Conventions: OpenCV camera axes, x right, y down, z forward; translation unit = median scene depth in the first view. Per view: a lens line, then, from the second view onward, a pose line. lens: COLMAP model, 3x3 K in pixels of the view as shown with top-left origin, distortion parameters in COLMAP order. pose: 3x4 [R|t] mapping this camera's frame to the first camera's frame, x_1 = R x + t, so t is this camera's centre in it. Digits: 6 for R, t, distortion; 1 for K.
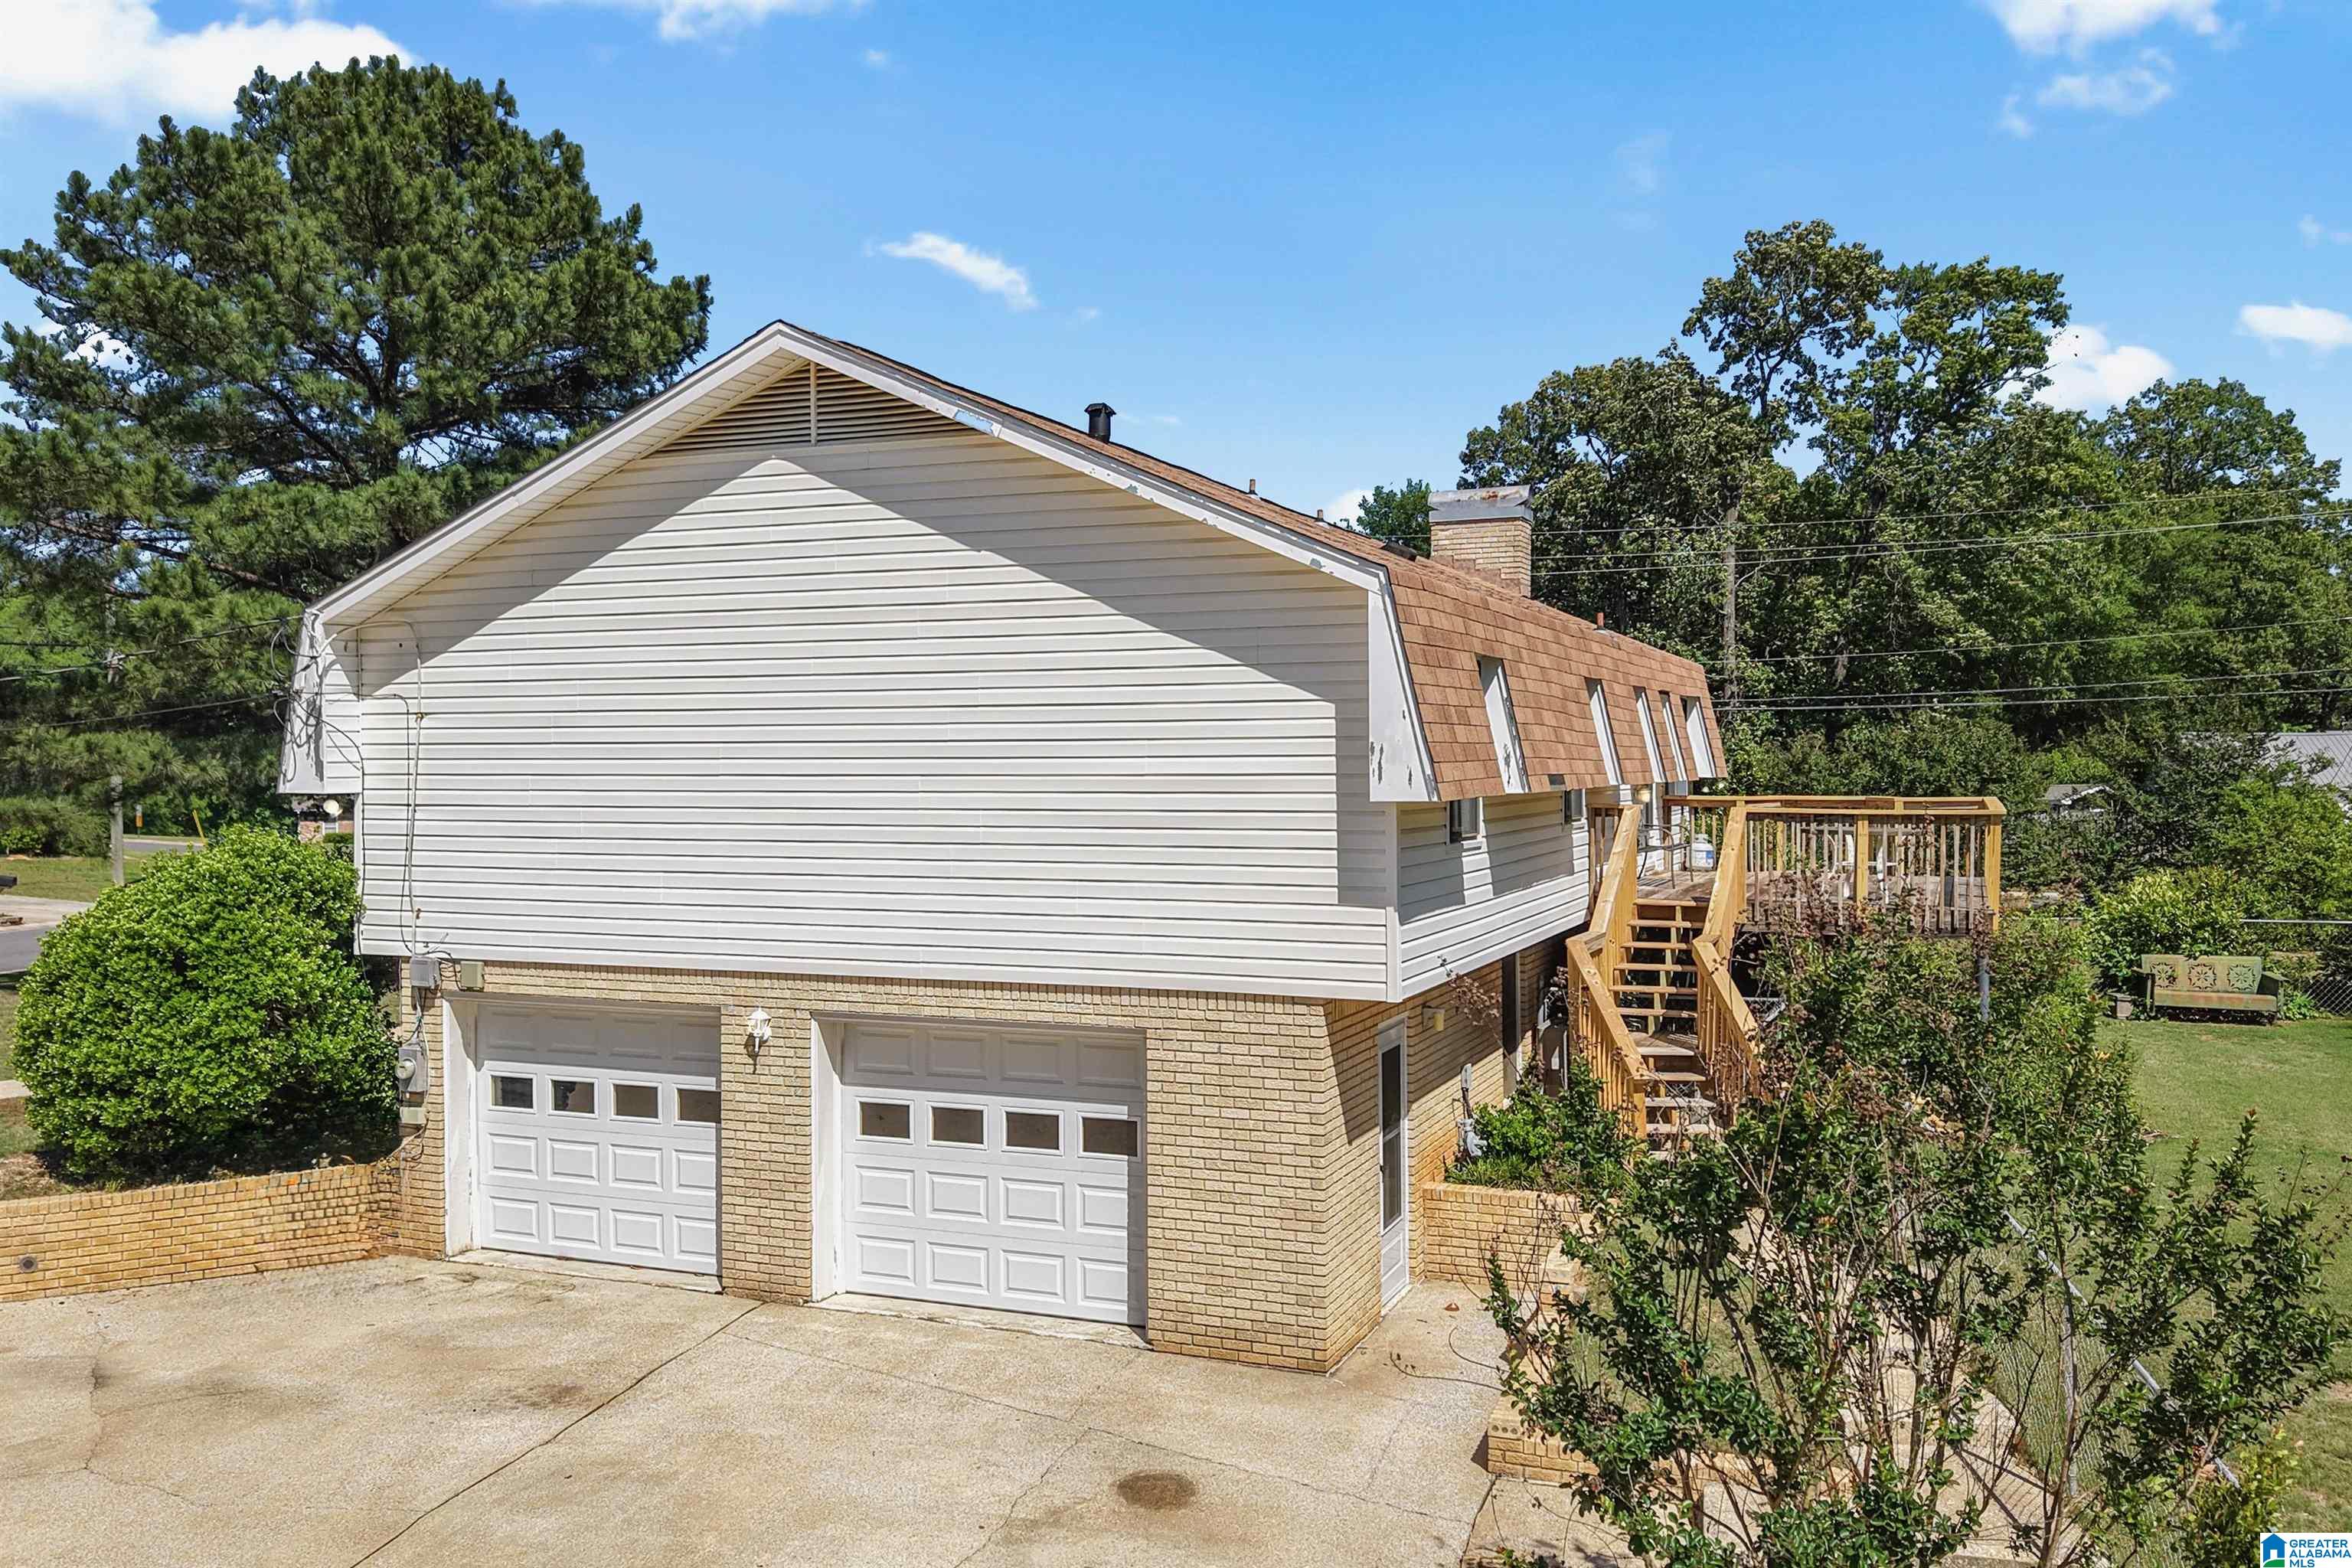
lens RADIAL K [[1856.6, 0, 1176.0], [0, 1856.6, 784.0], [0, 0, 1]] dist [0.094422, -0.093161]
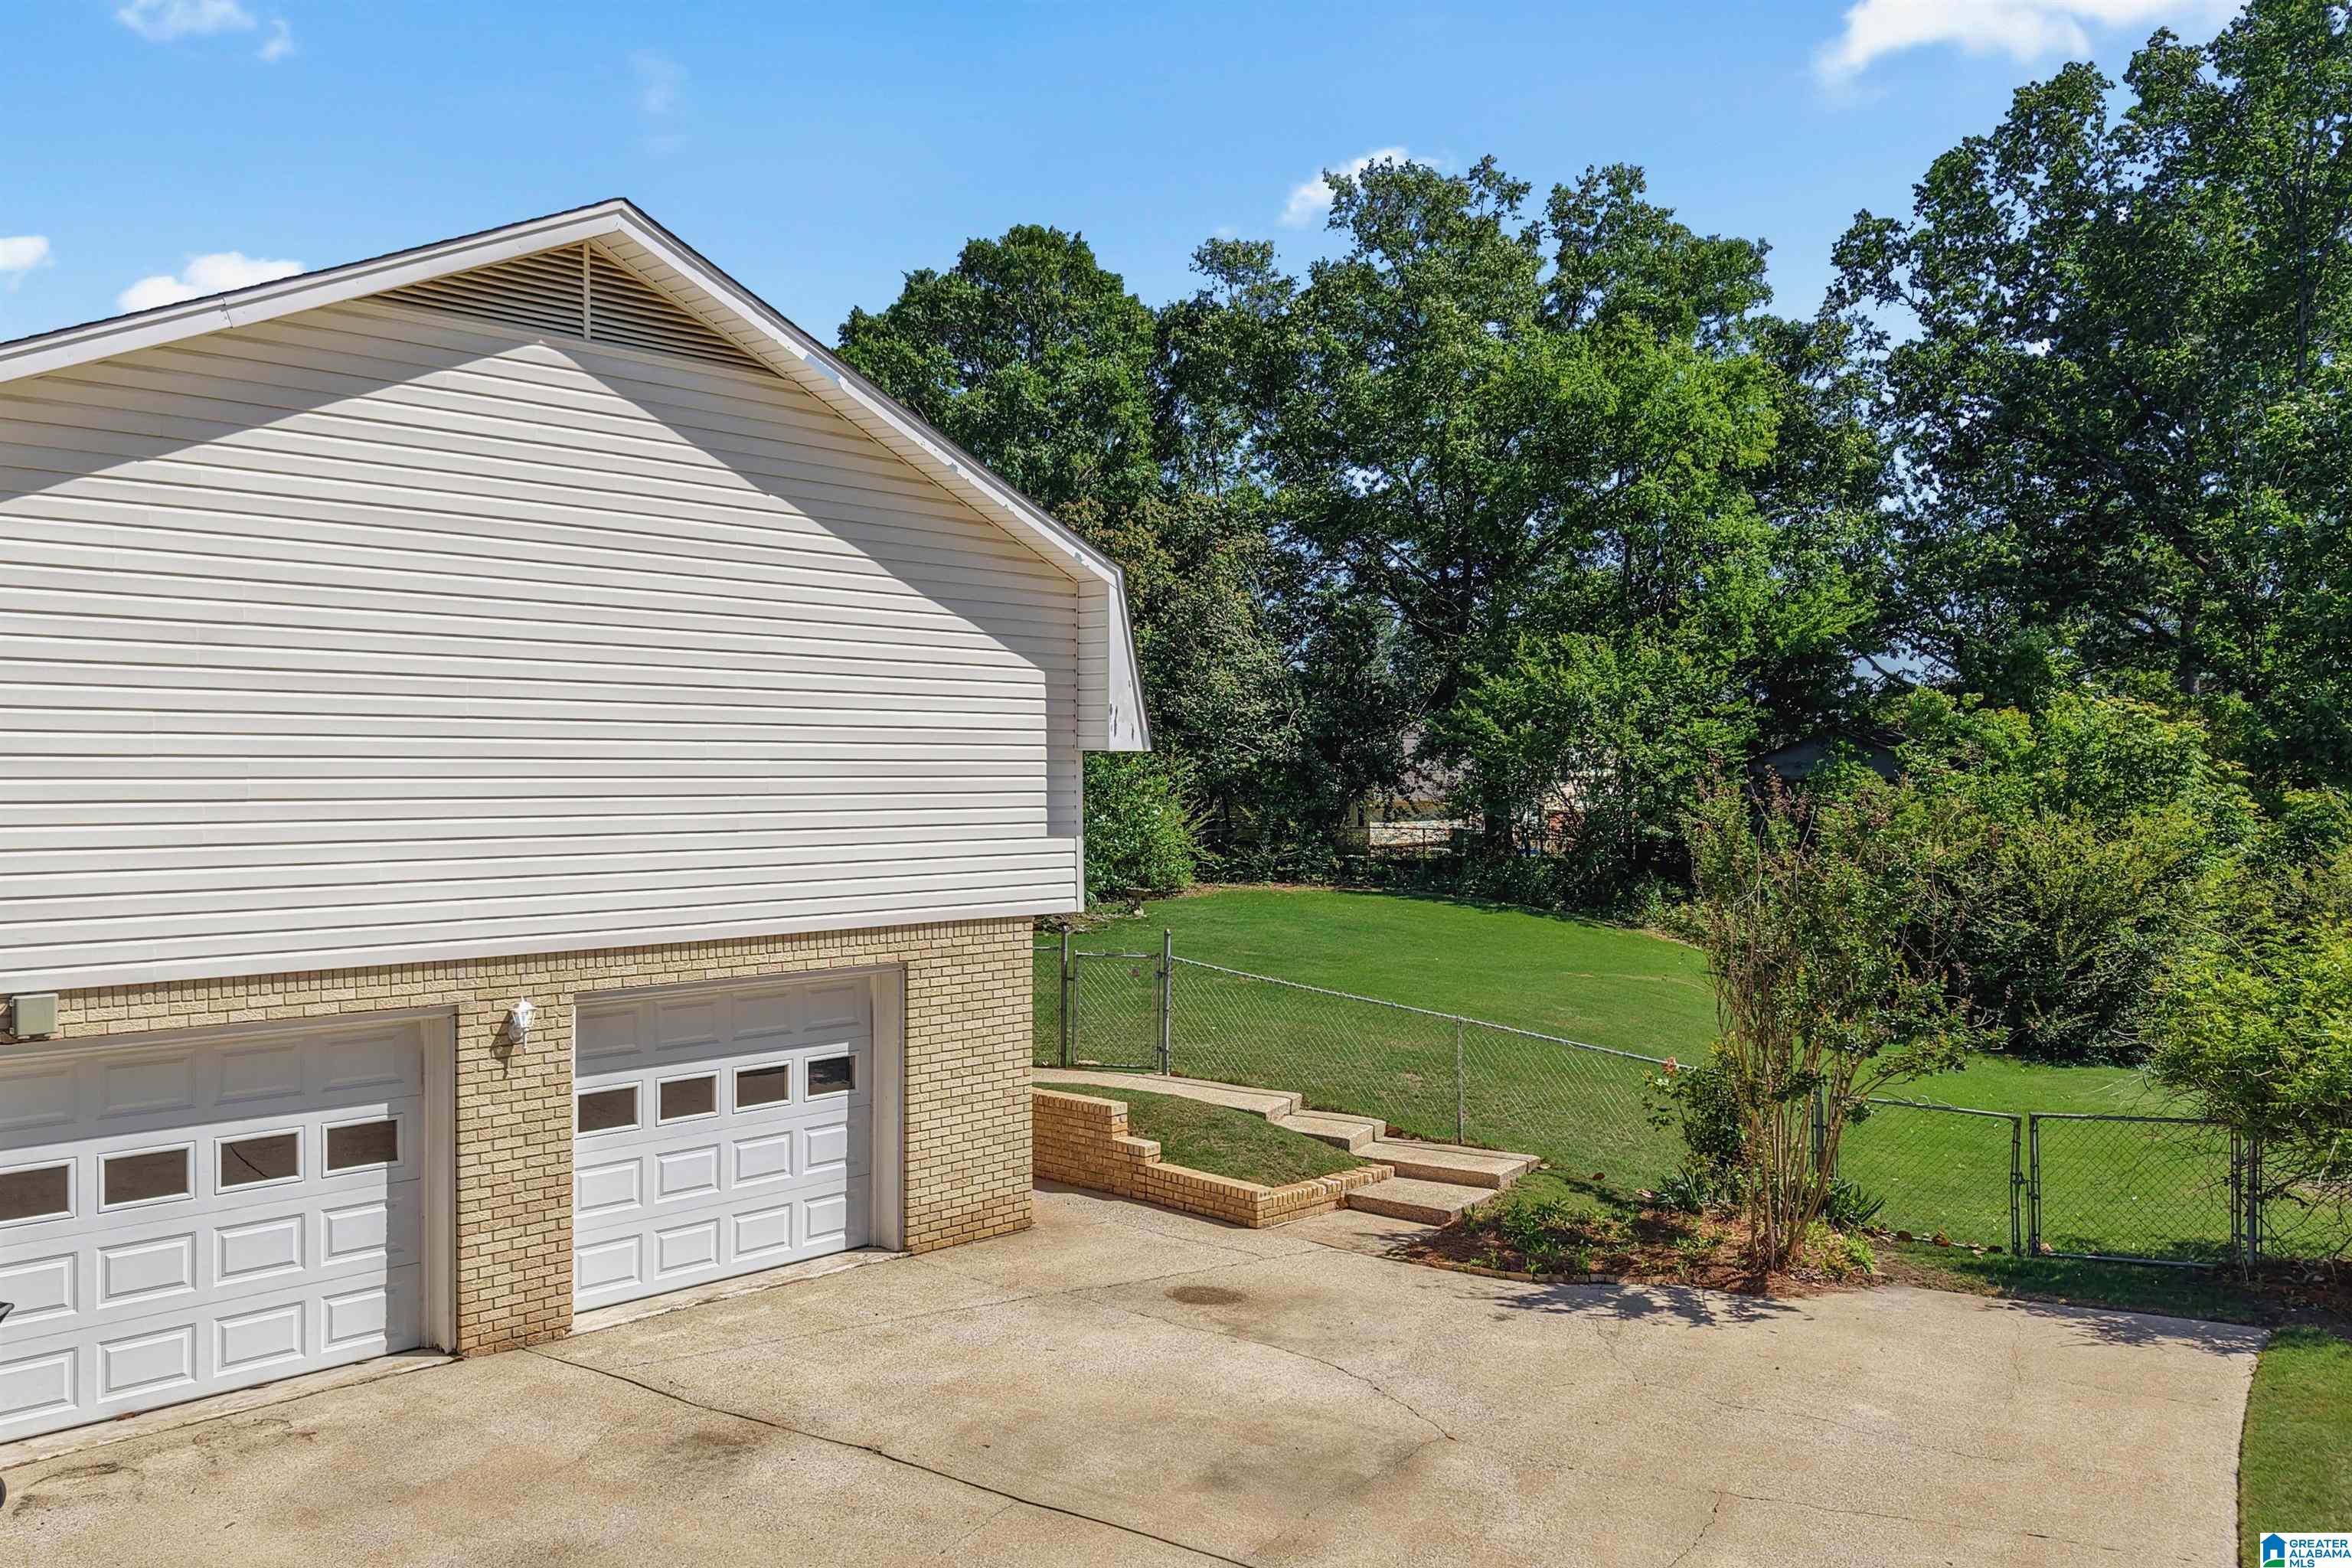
lens RADIAL K [[1849.1, 0, 1175.2], [0, 1849.1, 723.1], [0, 0, 1]] dist [0.002875, 0.002287]
pose [[0.352216, 0.020414, 0.935696, -0.938922], [-0.004276, 0.999787, -0.020202, 0.013515], [-0.935909, 0.003114, 0.352228, 0.458953]]
